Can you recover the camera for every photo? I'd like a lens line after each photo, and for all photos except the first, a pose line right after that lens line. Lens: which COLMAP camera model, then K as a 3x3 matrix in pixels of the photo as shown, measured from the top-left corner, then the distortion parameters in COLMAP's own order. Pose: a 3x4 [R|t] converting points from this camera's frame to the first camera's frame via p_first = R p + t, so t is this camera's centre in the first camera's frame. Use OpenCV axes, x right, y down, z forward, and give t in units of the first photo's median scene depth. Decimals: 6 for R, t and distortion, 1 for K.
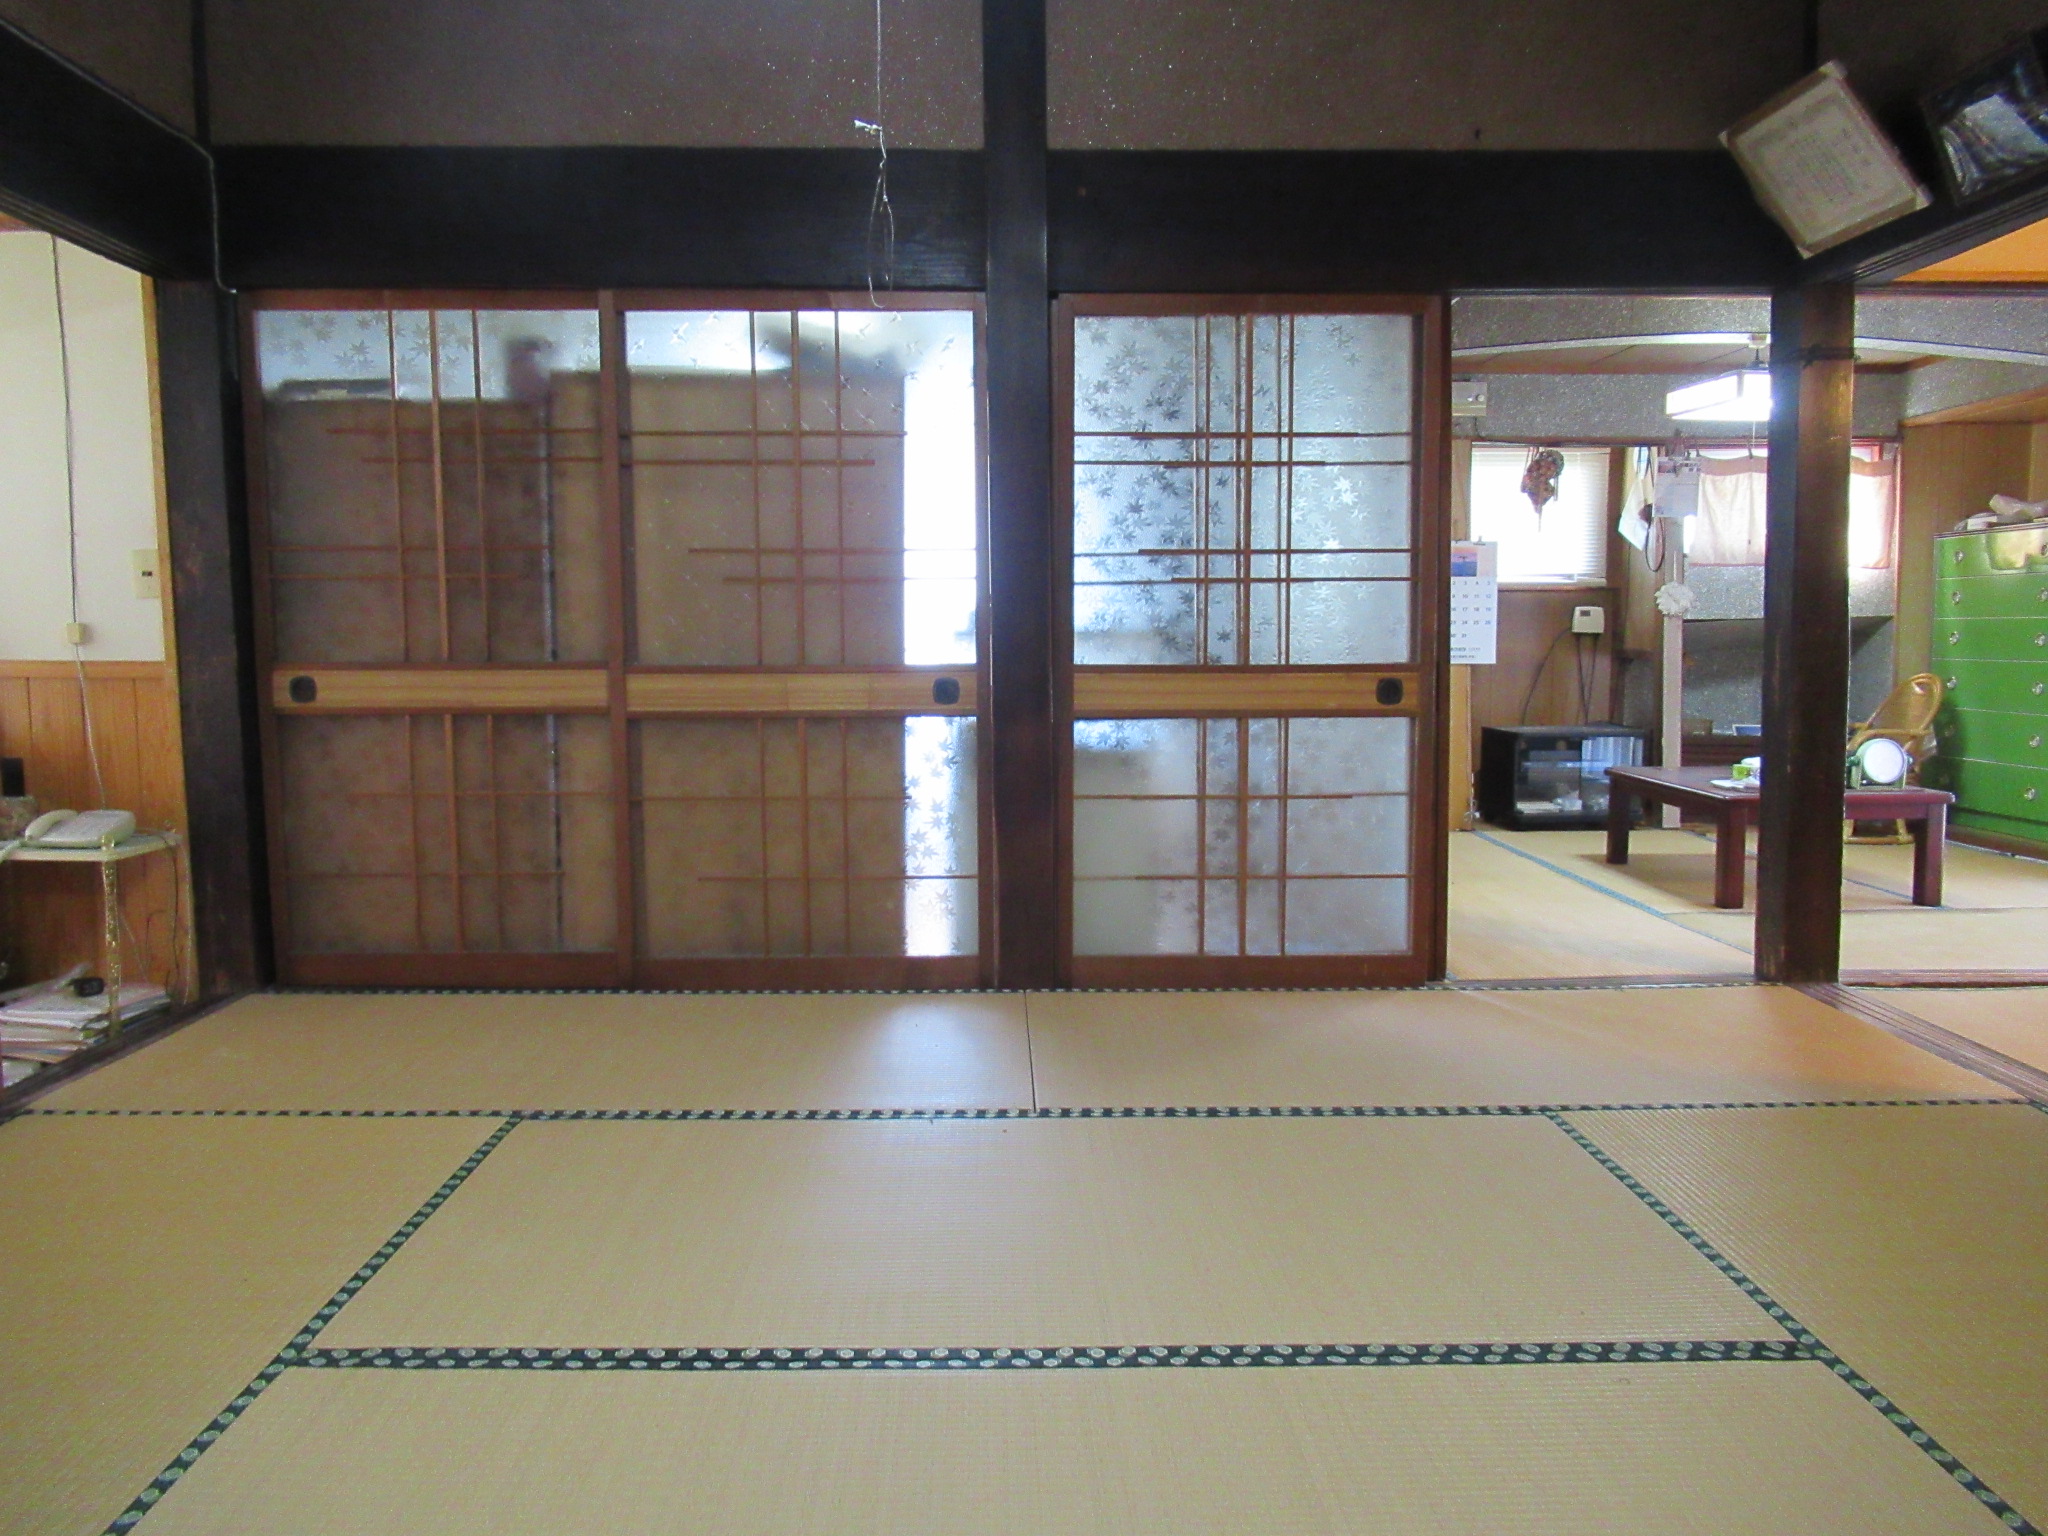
lens RADIAL K [[1505.0, 0, 1019.1], [0, 1505.0, 783.5], [0, 0, 1]] dist [-0.014363, 0.009378]
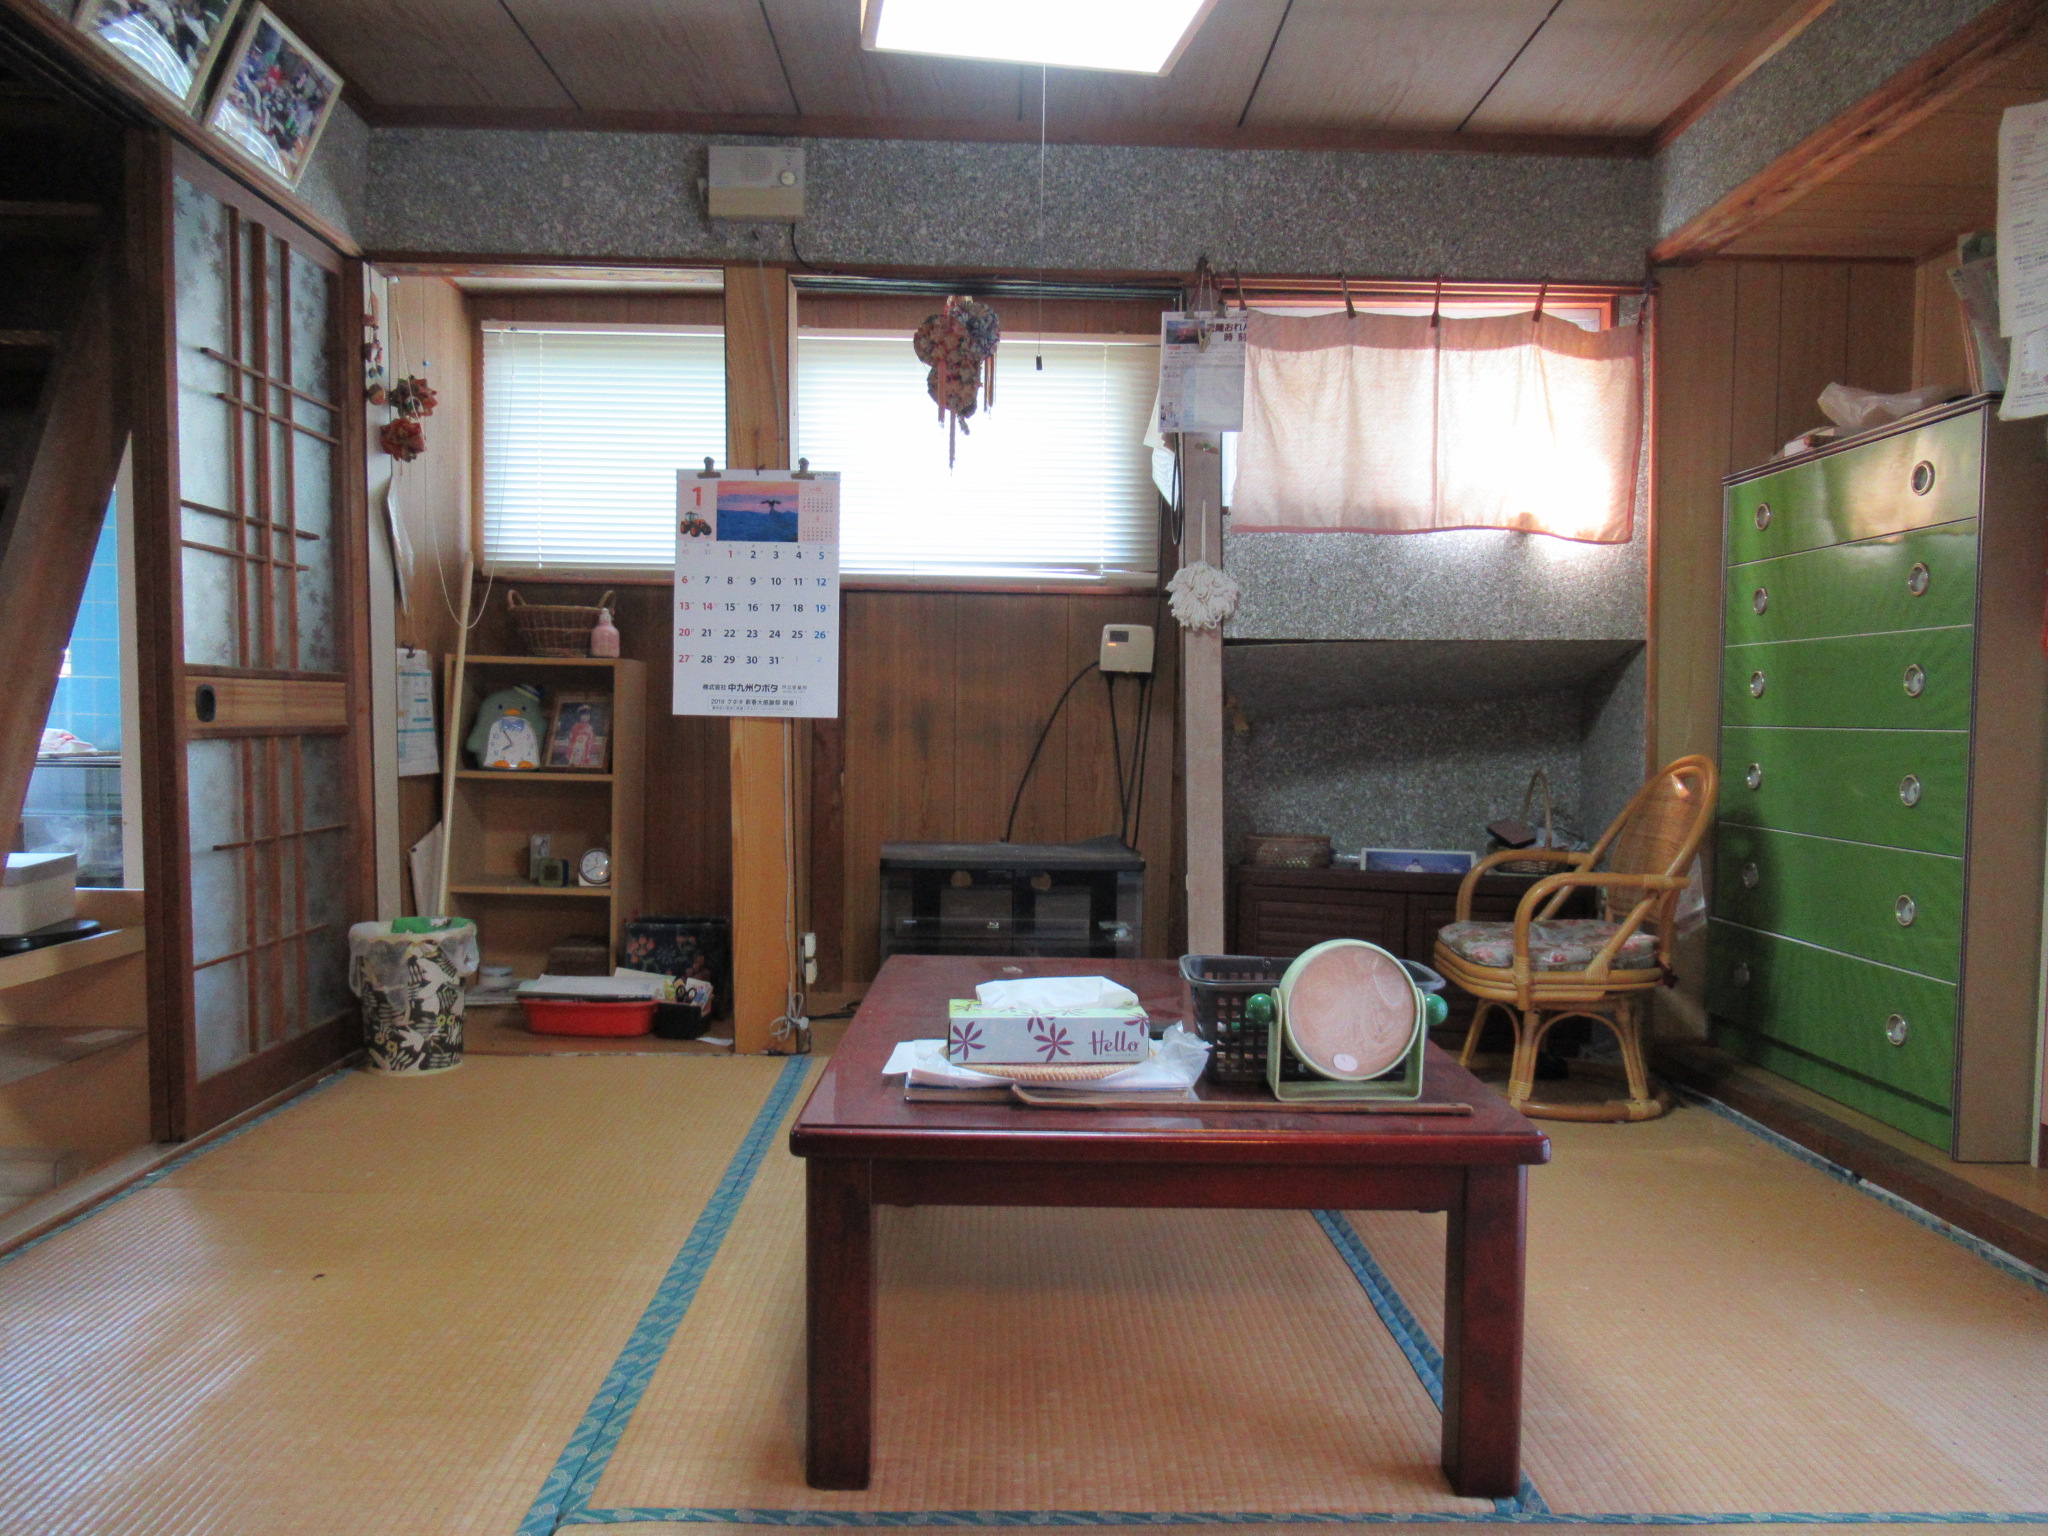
lens RADIAL K [[1505.0, 0, 1021.6], [0, 1505.0, 779.7], [0, 0, 1]] dist [-0.014363, 0.009378]
pose [[0.999742, 0.022601, -0.002417, 0.384744], [-0.022702, 0.998108, -0.057144, -0.032721], [0.001121, 0.057184, 0.998363, 0.512513]]
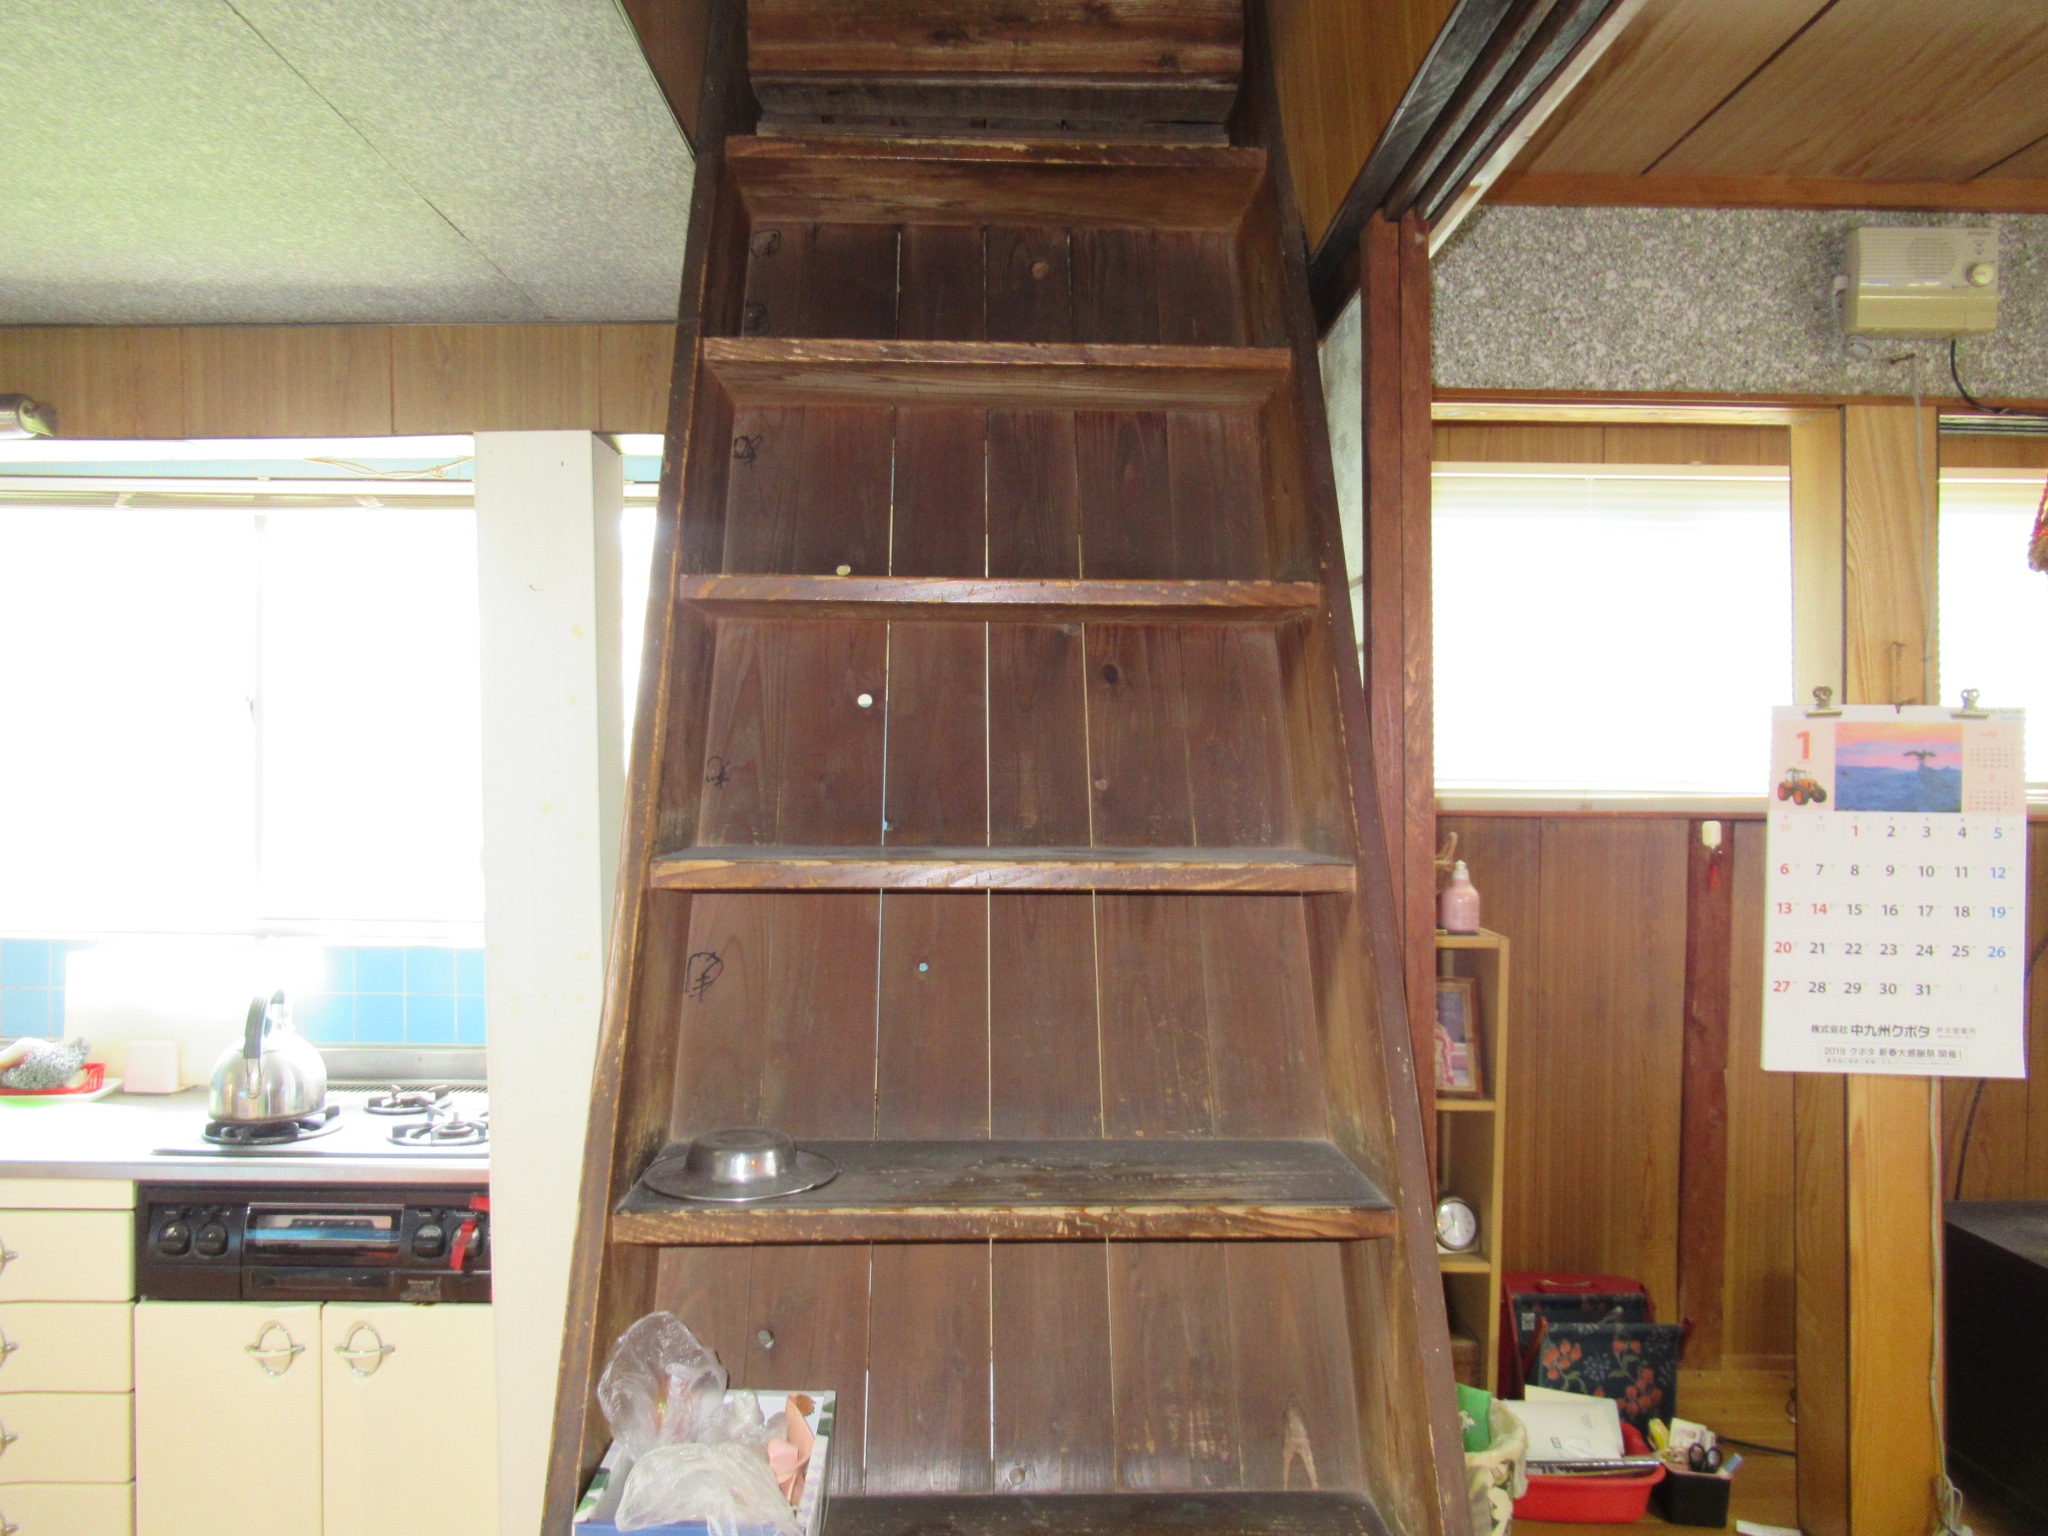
lens RADIAL K [[1505.0, 0, 1018.8], [0, 1505.0, 778.7], [0, 0, 1]] dist [-0.014363, 0.009378]
pose [[0.999761, 0.013527, -0.017148, 0.103020], [-0.014945, 0.996229, -0.085466, -0.114803], [0.015927, 0.085702, 0.996194, 0.672226]]
